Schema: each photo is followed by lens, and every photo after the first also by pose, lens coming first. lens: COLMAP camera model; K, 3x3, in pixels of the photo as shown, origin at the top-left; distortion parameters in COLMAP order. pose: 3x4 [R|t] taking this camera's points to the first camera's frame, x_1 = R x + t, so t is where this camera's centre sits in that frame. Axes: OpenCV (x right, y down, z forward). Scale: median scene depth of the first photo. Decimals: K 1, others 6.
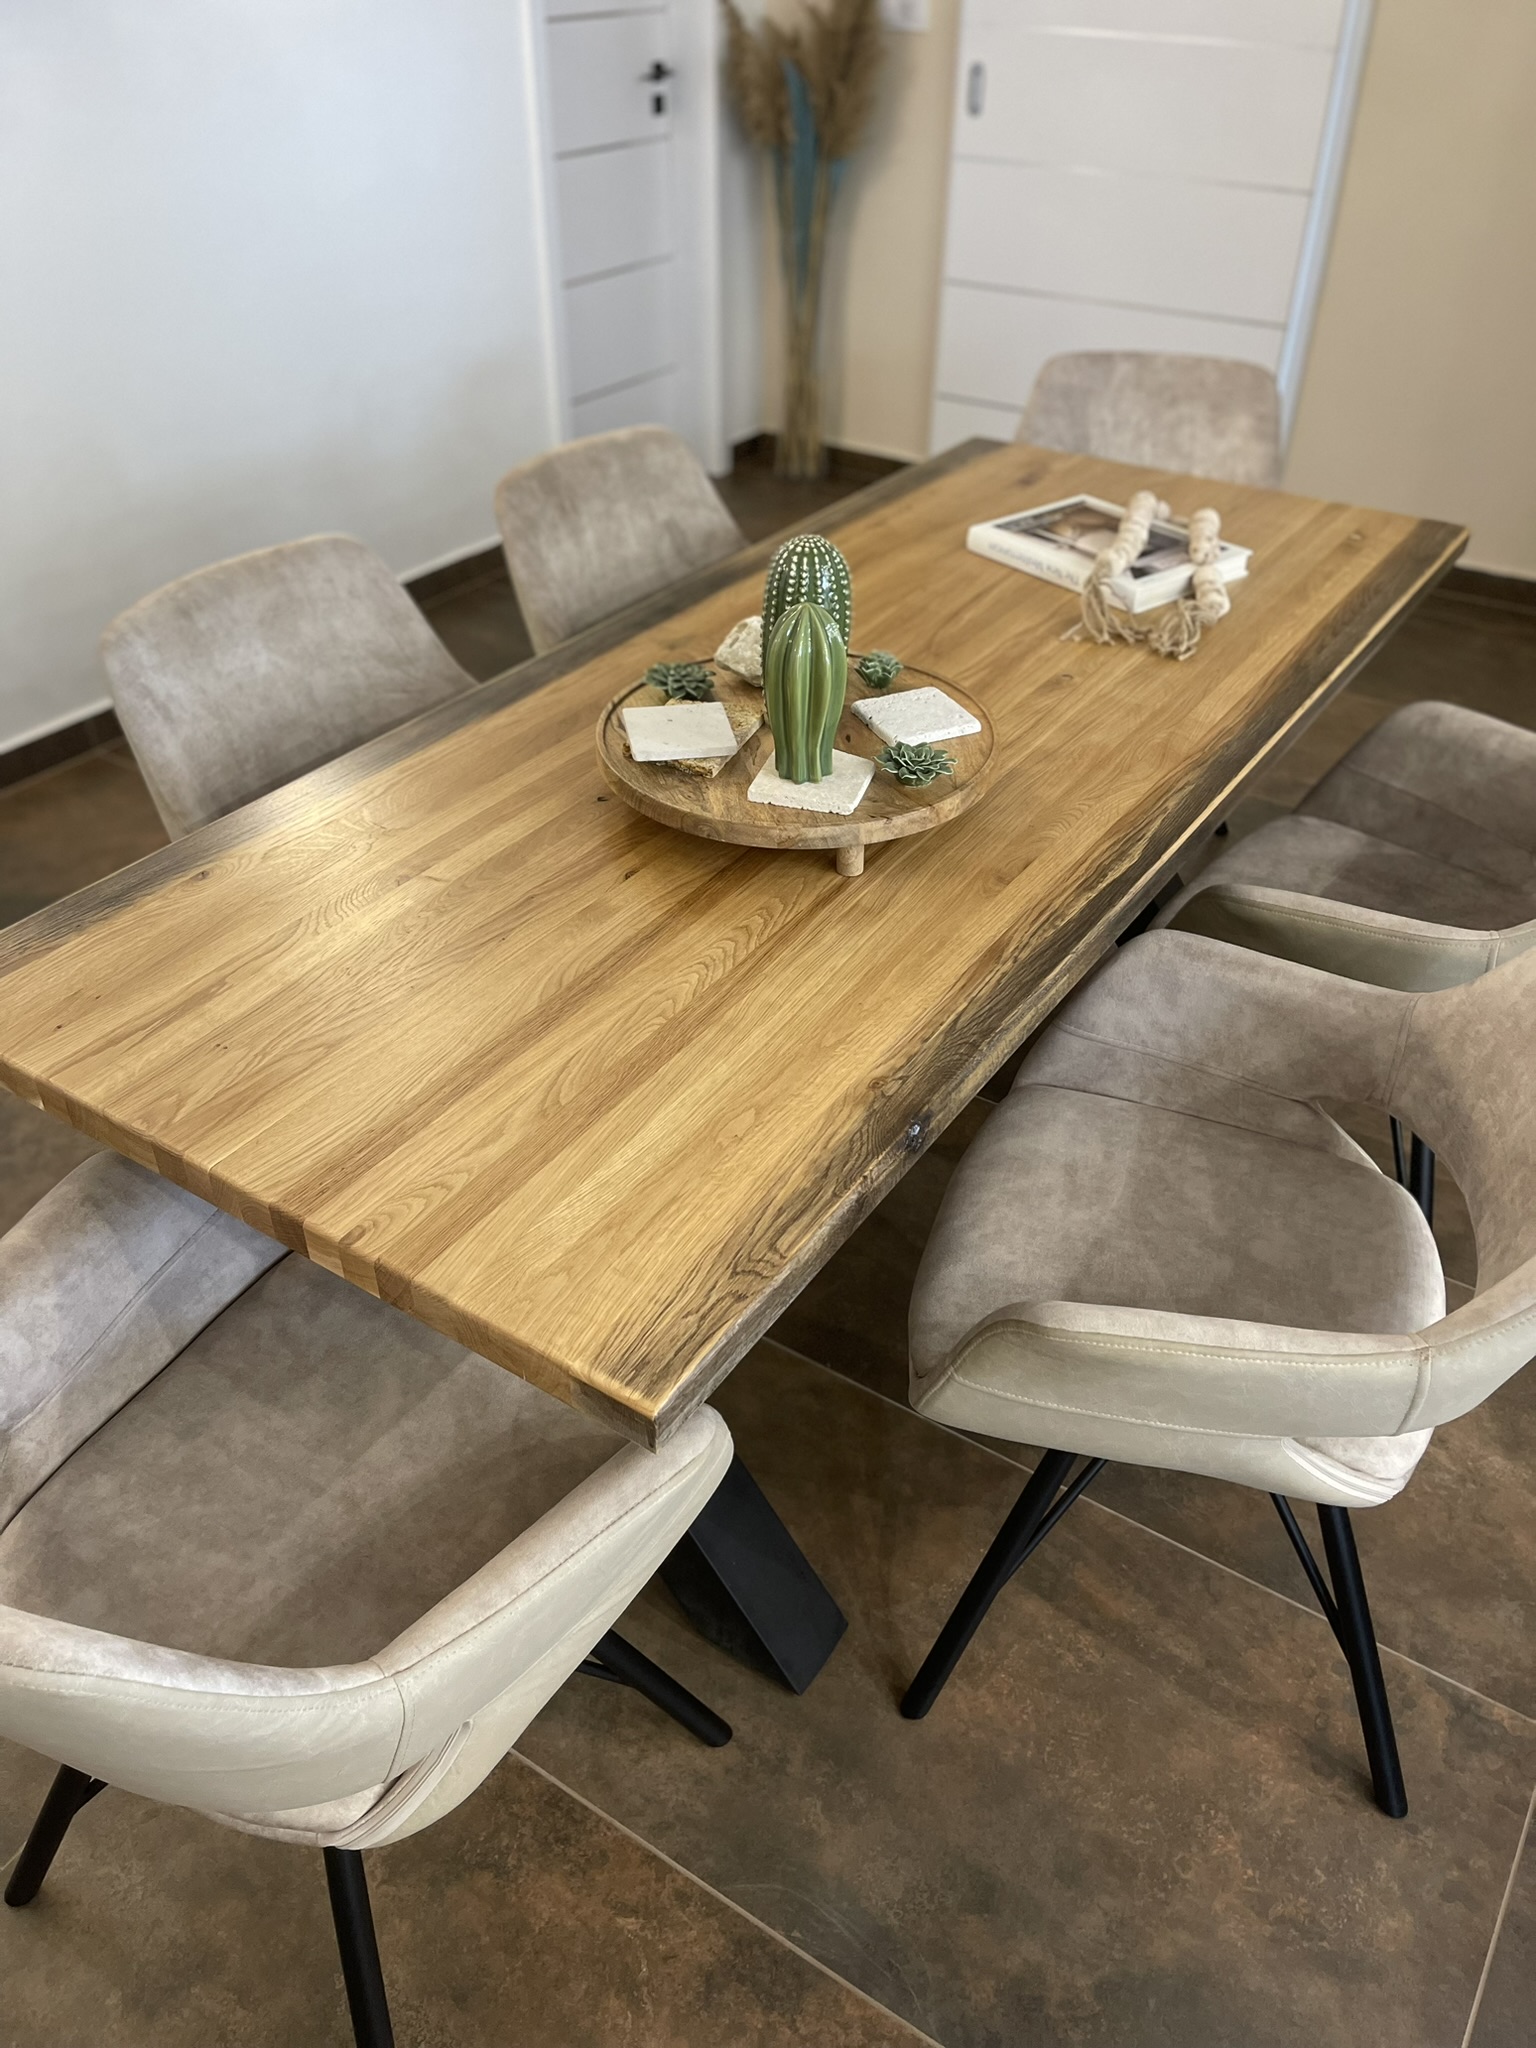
lens RADIAL K [[1558.1, 0, 750.5], [0, 1558.1, 1016.7], [0, 0, 1]] dist [0.069103, -0.099326]
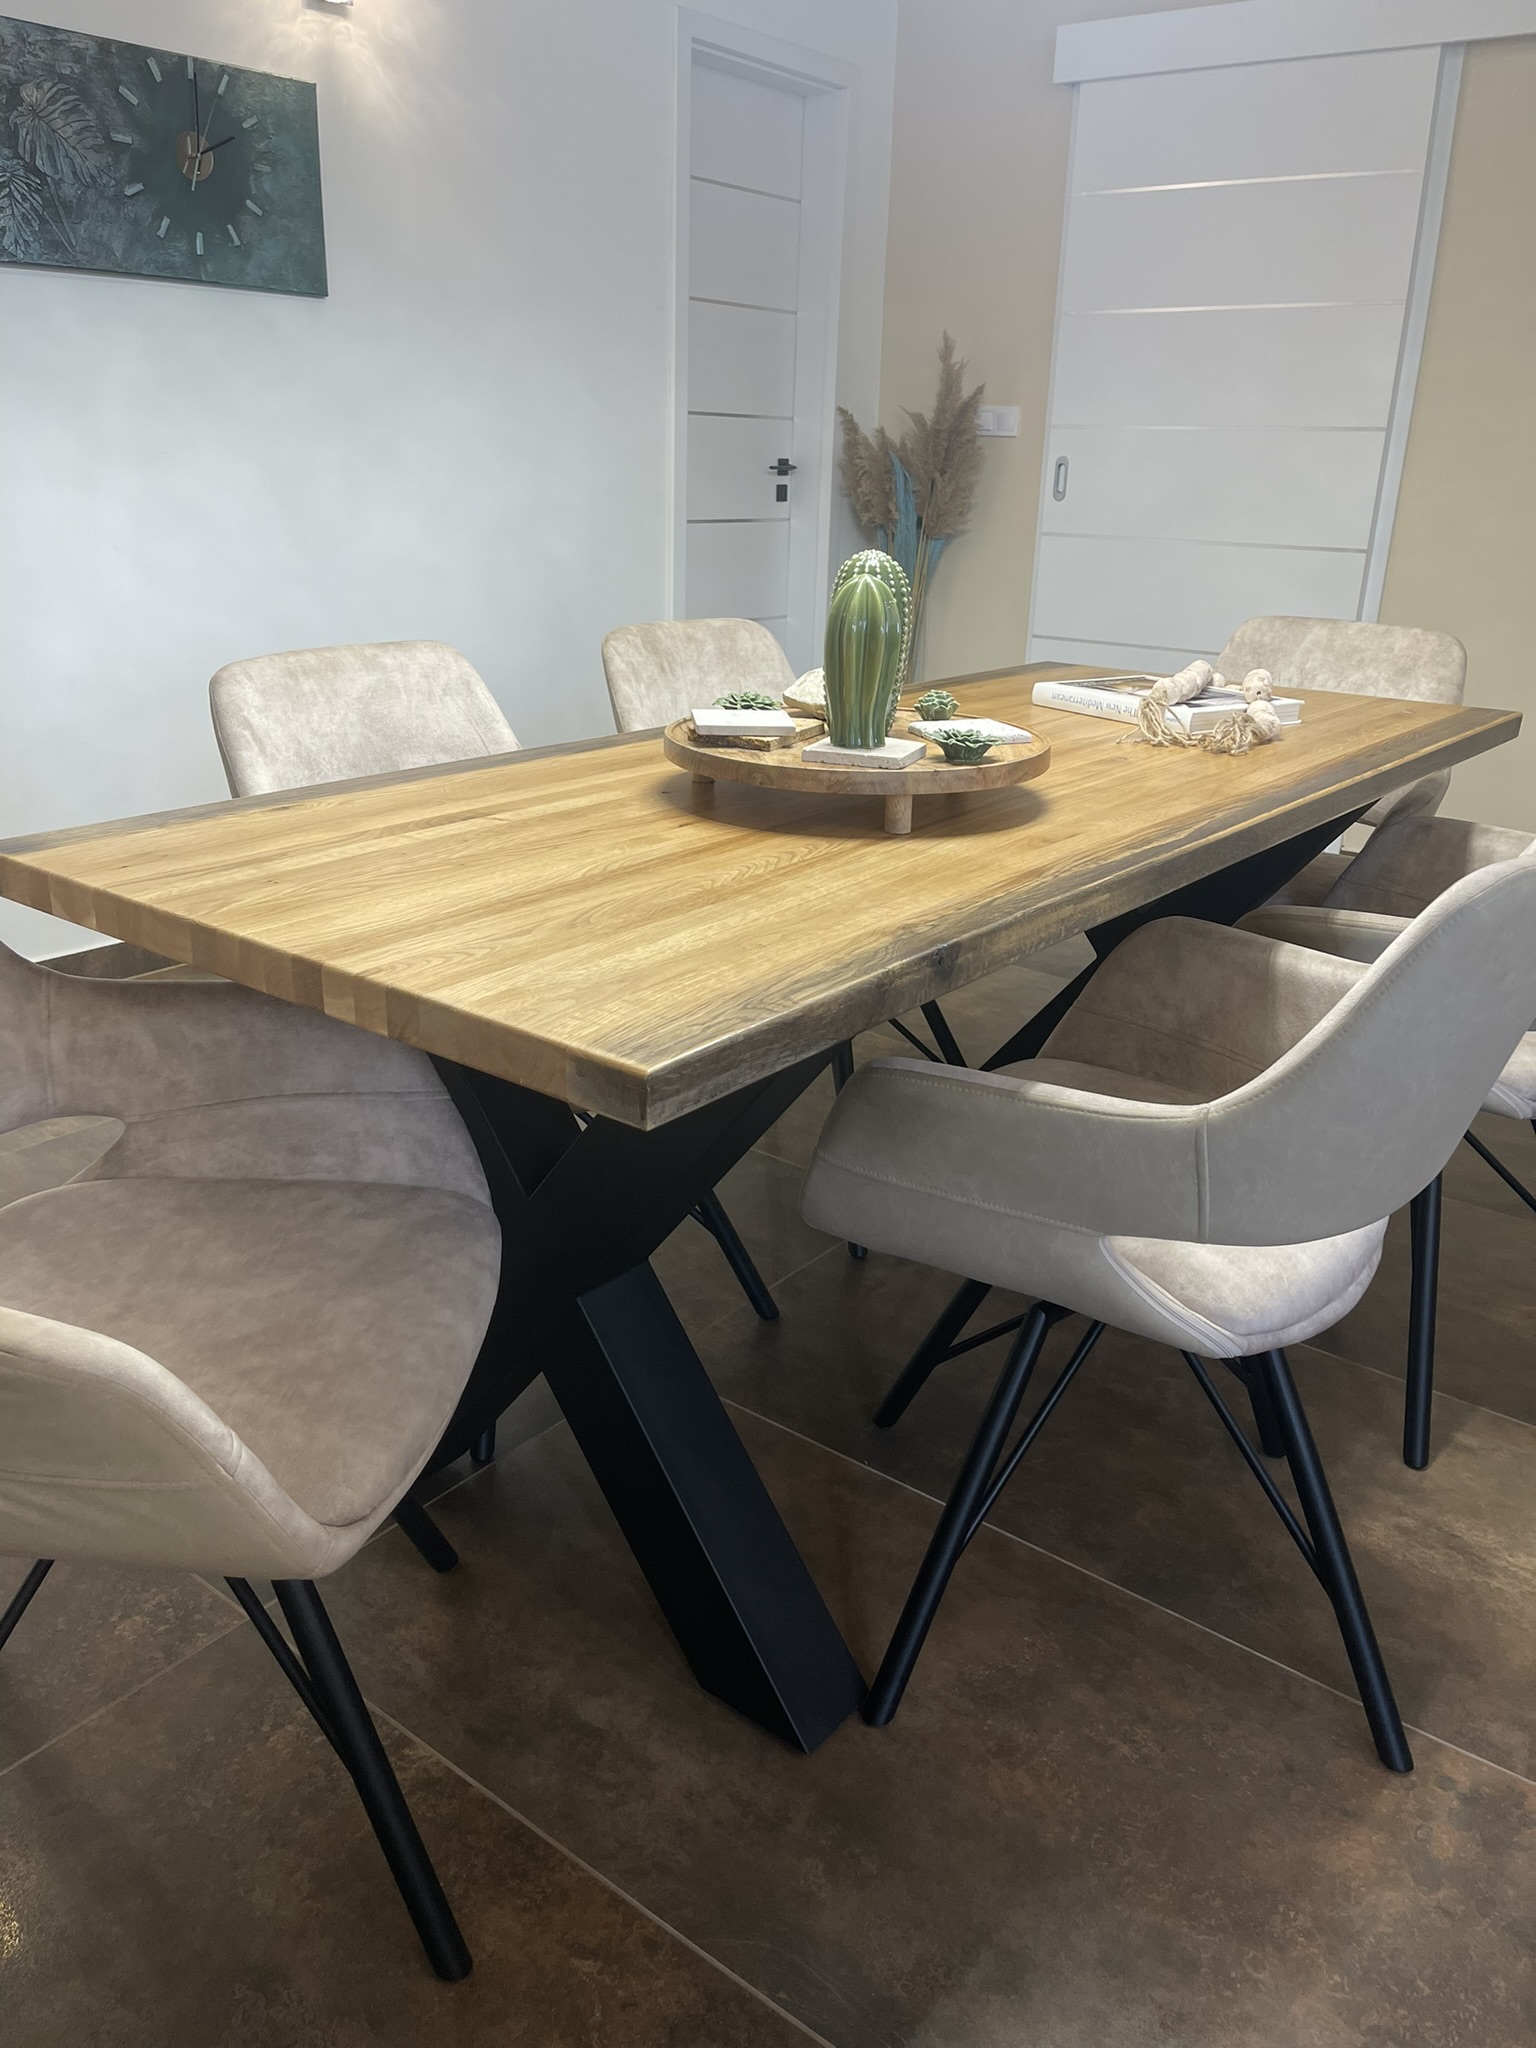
lens RADIAL K [[1561.5, 0, 741.5], [0, 1561.5, 986.4], [0, 0, 1]] dist [0.067317, -0.094228]
pose [[0.996170, 0.048533, -0.072734, 0.040840], [-0.067789, 0.954065, -0.291829, 0.306783], [0.055229, 0.295642, 0.953701, 0.043395]]
